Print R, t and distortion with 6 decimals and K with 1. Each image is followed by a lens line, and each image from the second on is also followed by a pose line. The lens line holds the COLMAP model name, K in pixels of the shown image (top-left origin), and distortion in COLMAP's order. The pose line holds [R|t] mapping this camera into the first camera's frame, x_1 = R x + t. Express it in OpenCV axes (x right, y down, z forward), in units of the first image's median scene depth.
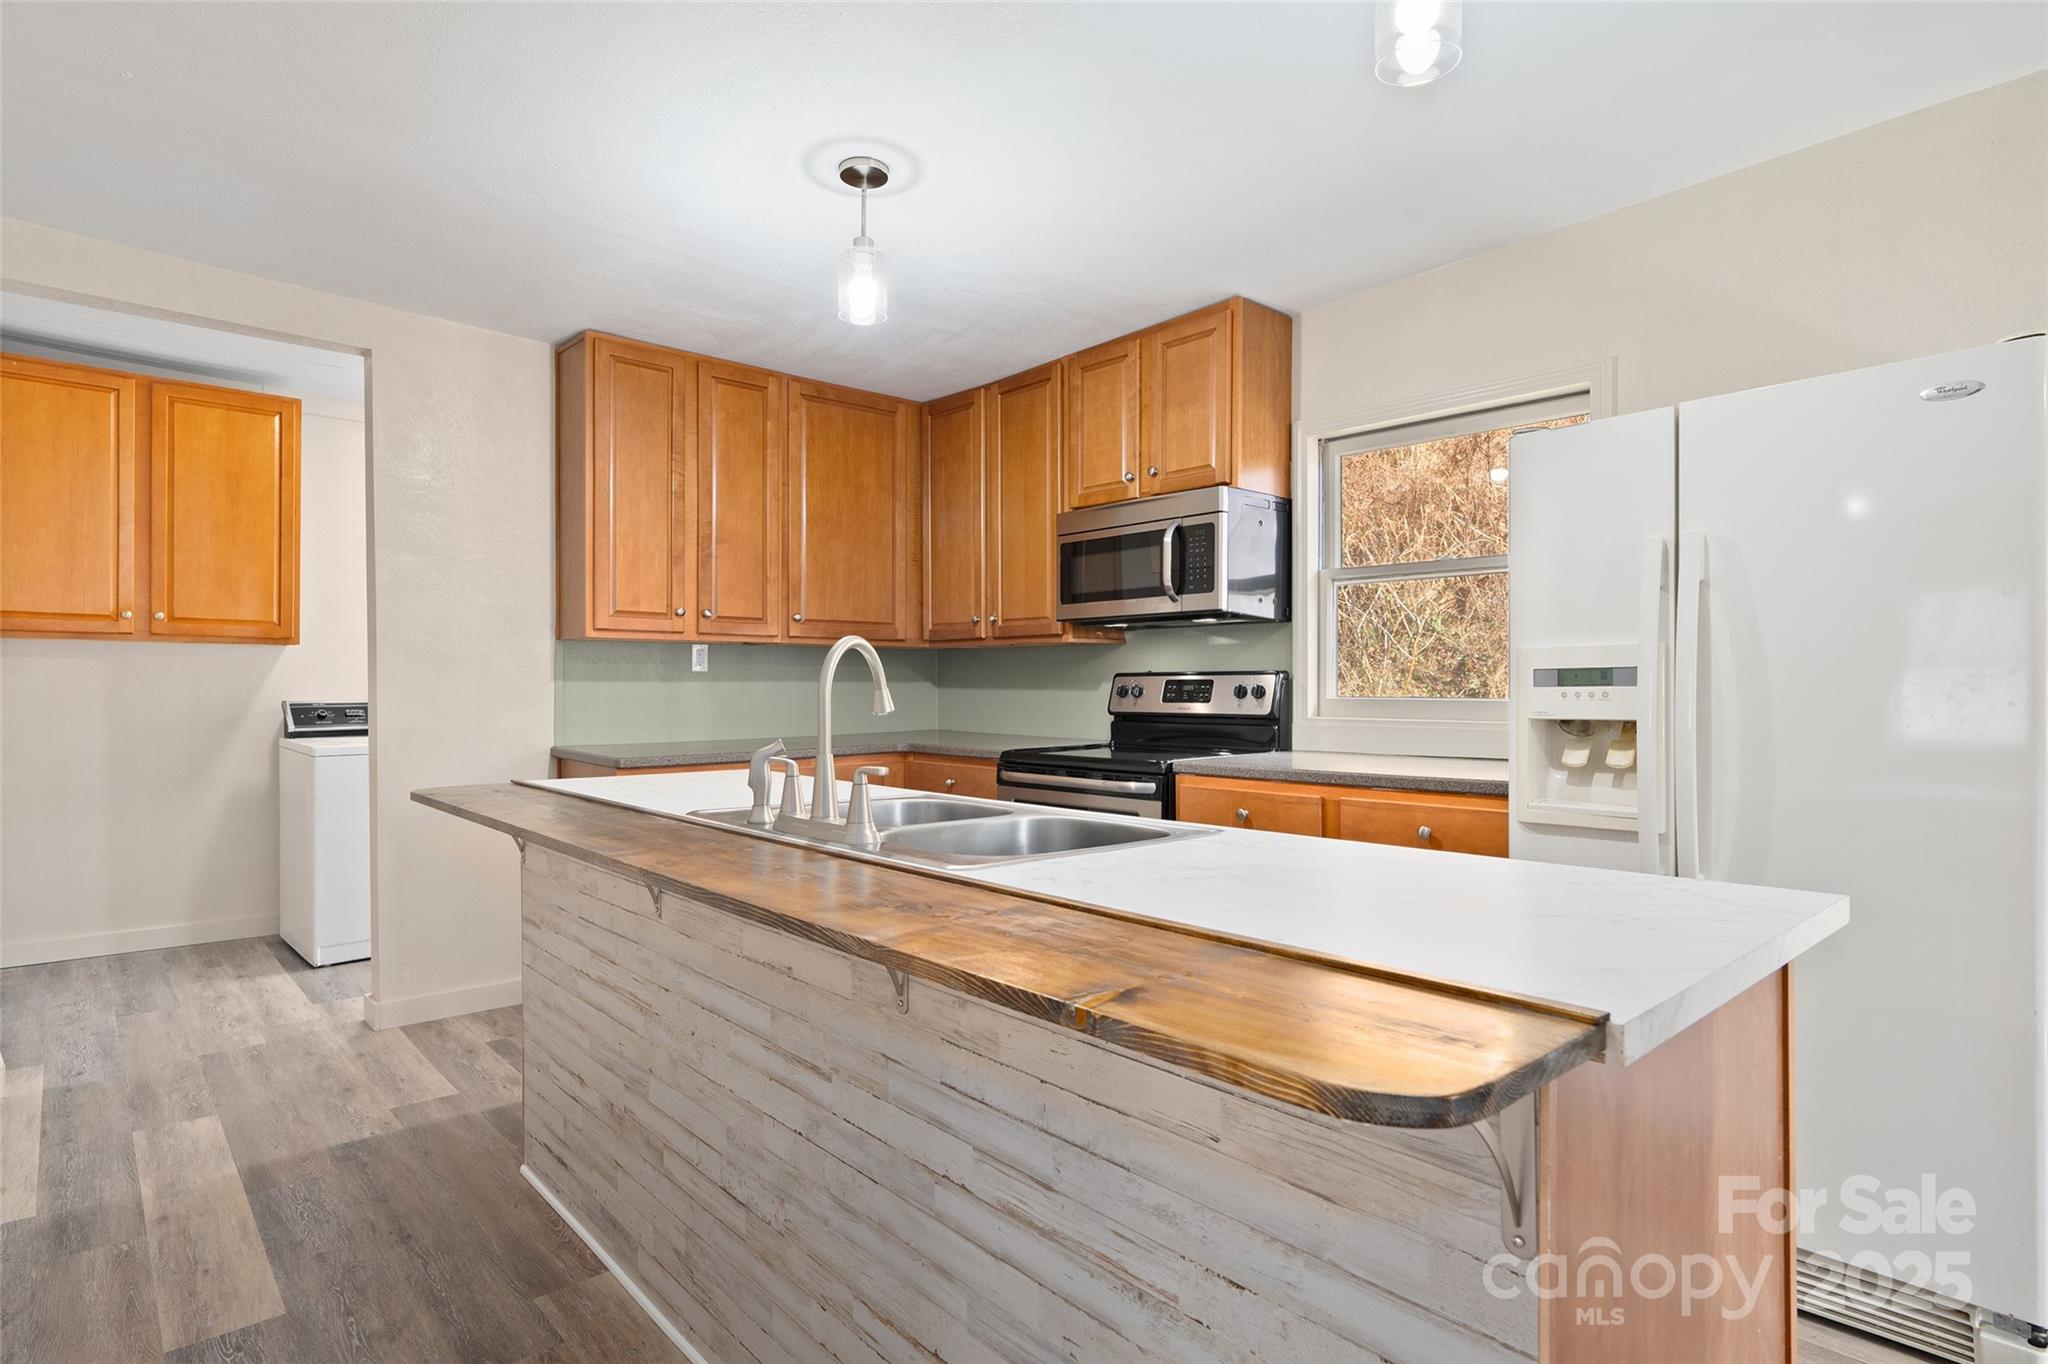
lens RADIAL K [[1077.3, 0, 1007.4], [0, 1077.3, 707.6], [0, 0, 1]] dist [0.012860, 0.001218]
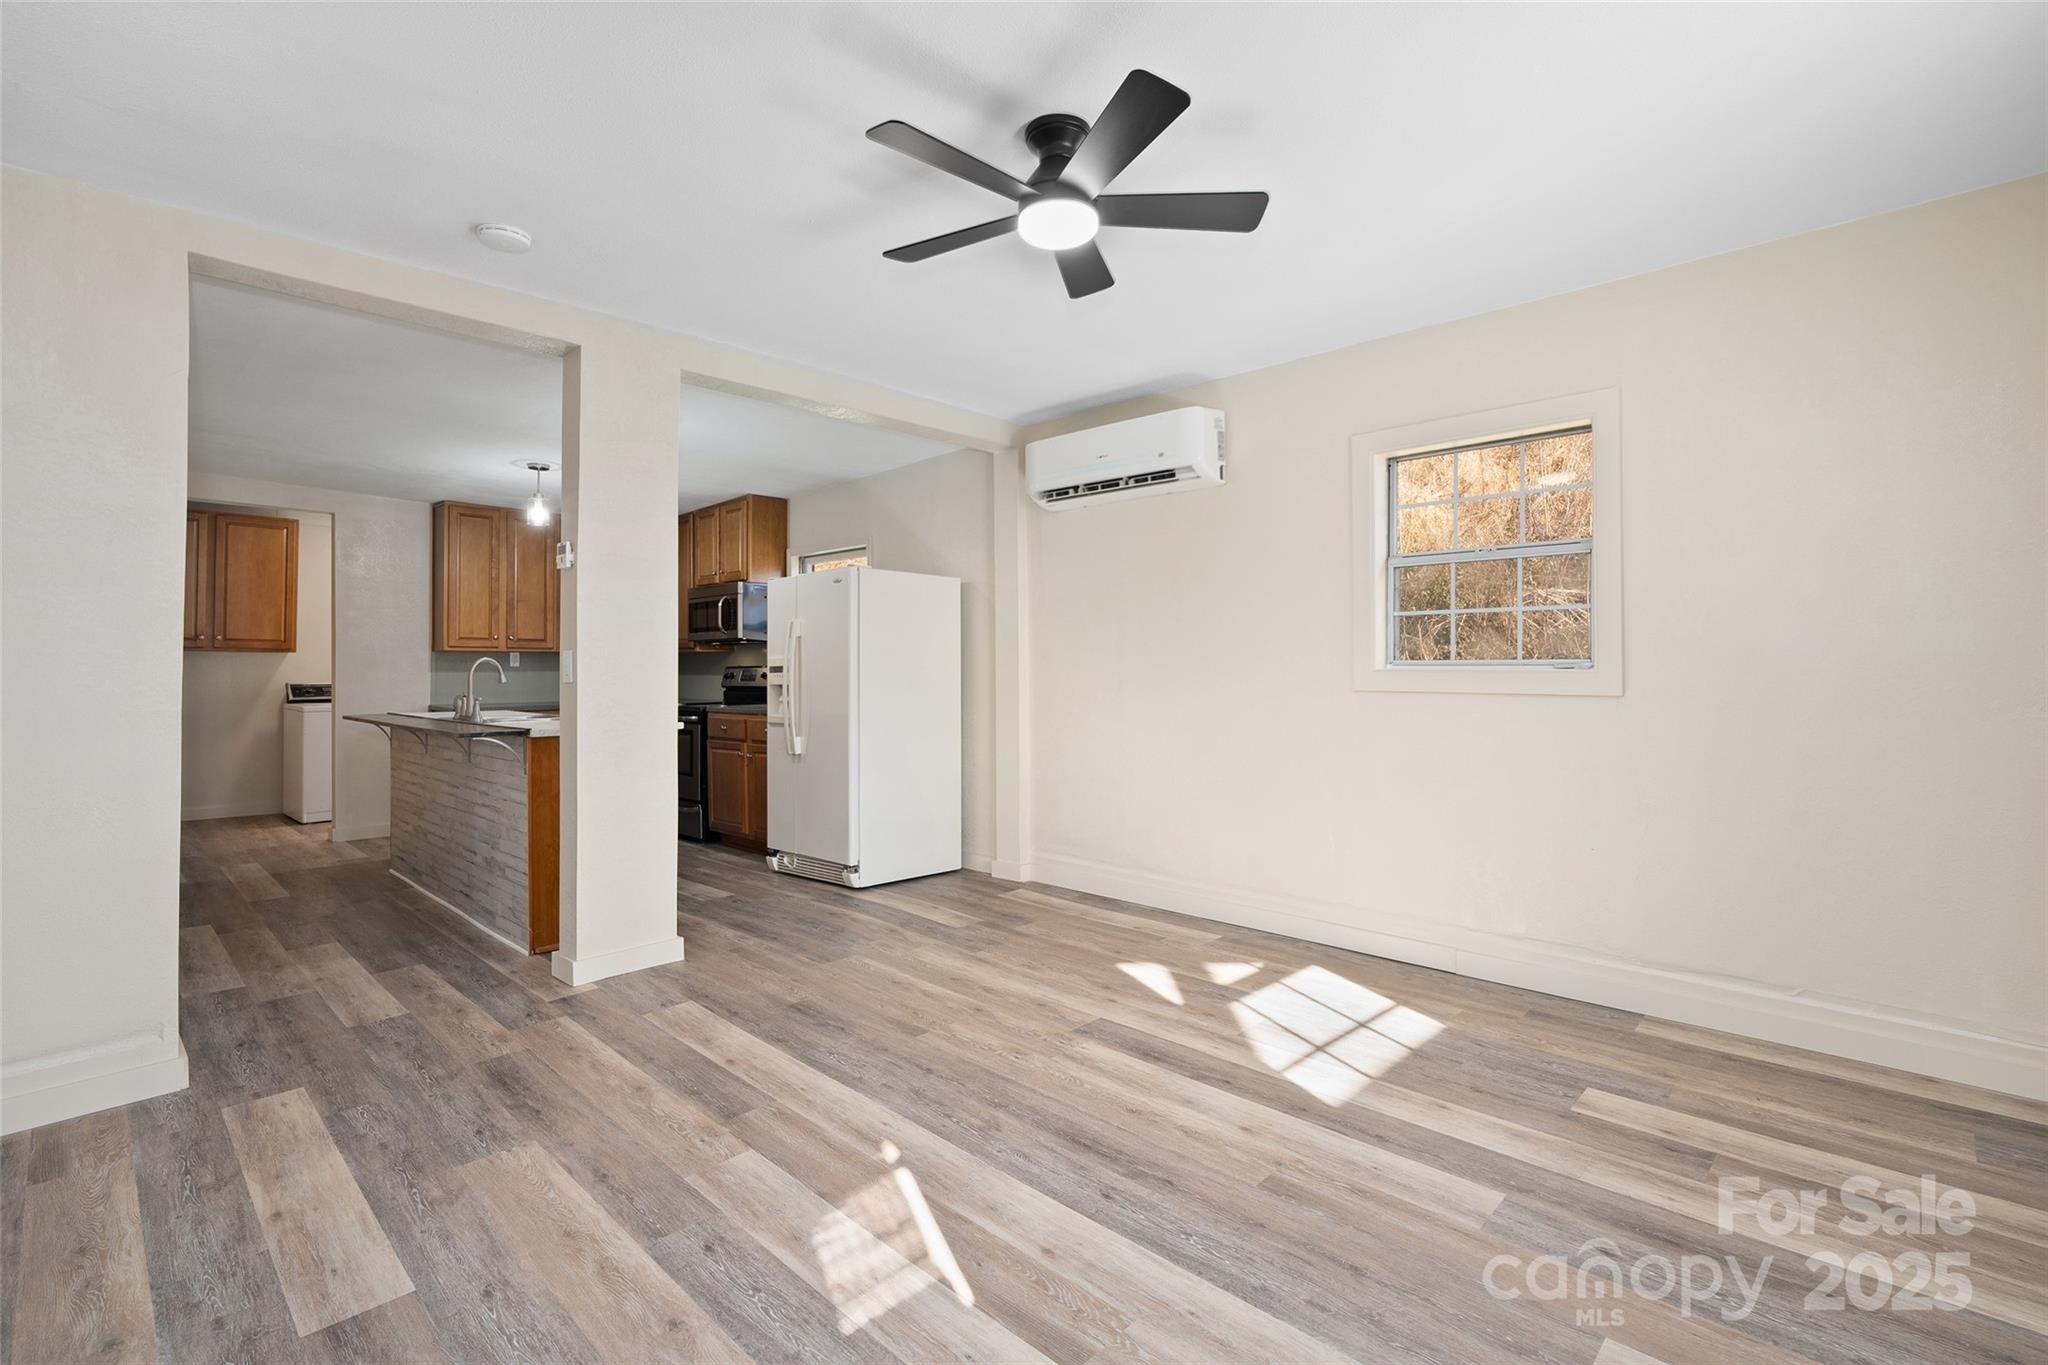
lens RADIAL K [[933.4, 0, 1017.0], [0, 933.4, 671.9], [0, 0, 1]] dist [-0.010170, 0.002983]
pose [[0.996599, -0.004205, 0.082299, 0.507887], [0.005928, 0.999768, -0.020706, 0.016573], [-0.082192, 0.021124, 0.996393, -0.779928]]
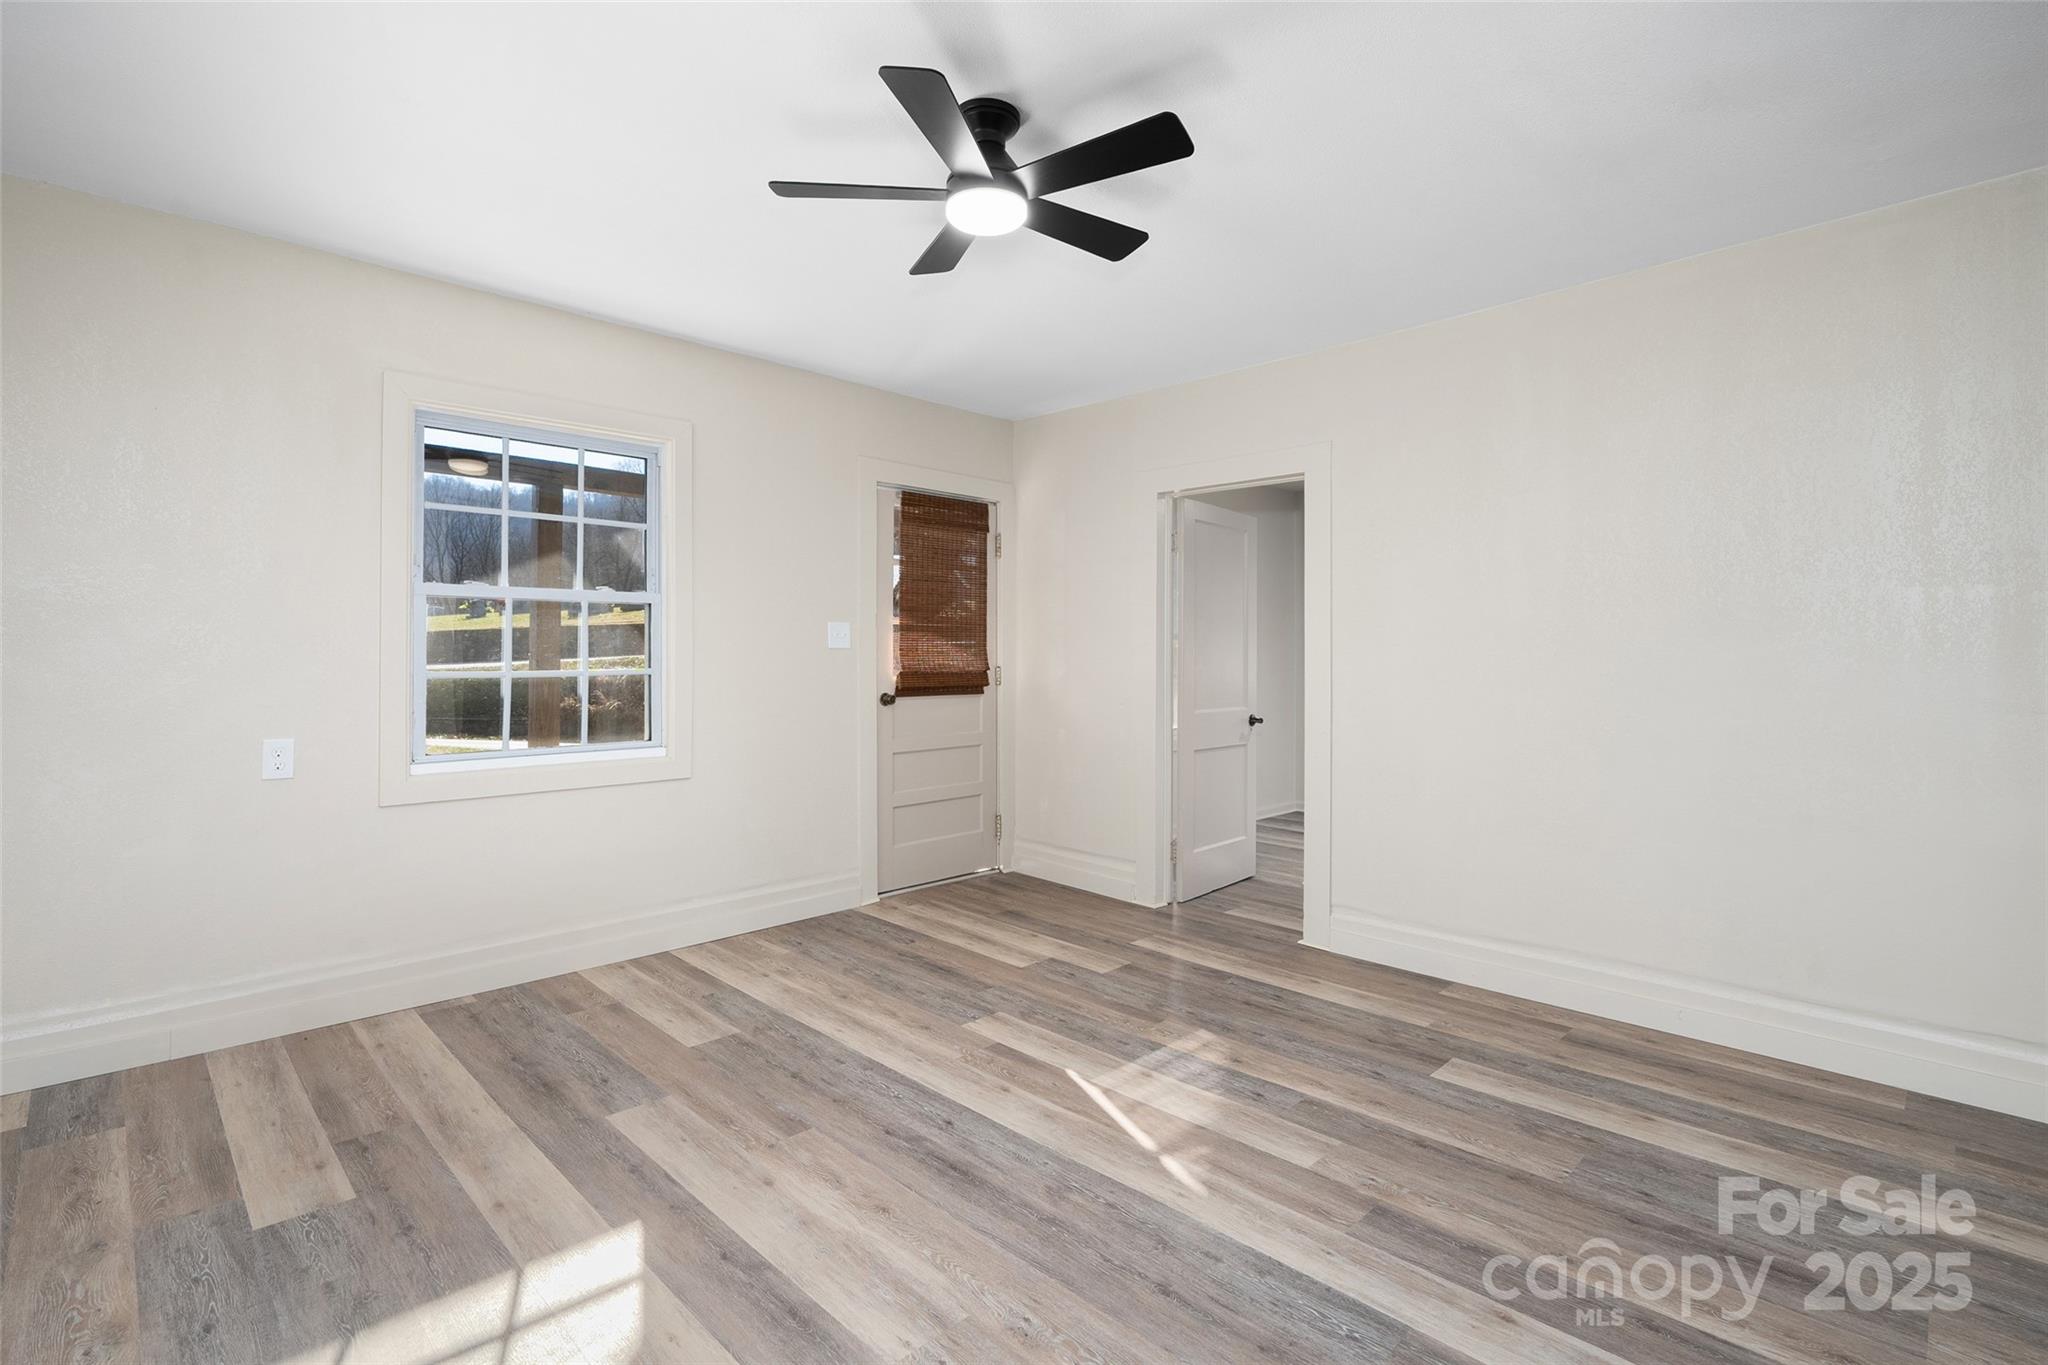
lens RADIAL K [[933.4, 0, 1016.2], [0, 933.4, 655.5], [0, 0, 1]] dist [-0.010170, 0.002983]
pose [[-0.997765, -0.002387, -0.066780, 0.597122], [-0.003805, 0.999770, 0.021115, -0.012151], [0.066714, 0.021322, -0.997544, 0.330287]]
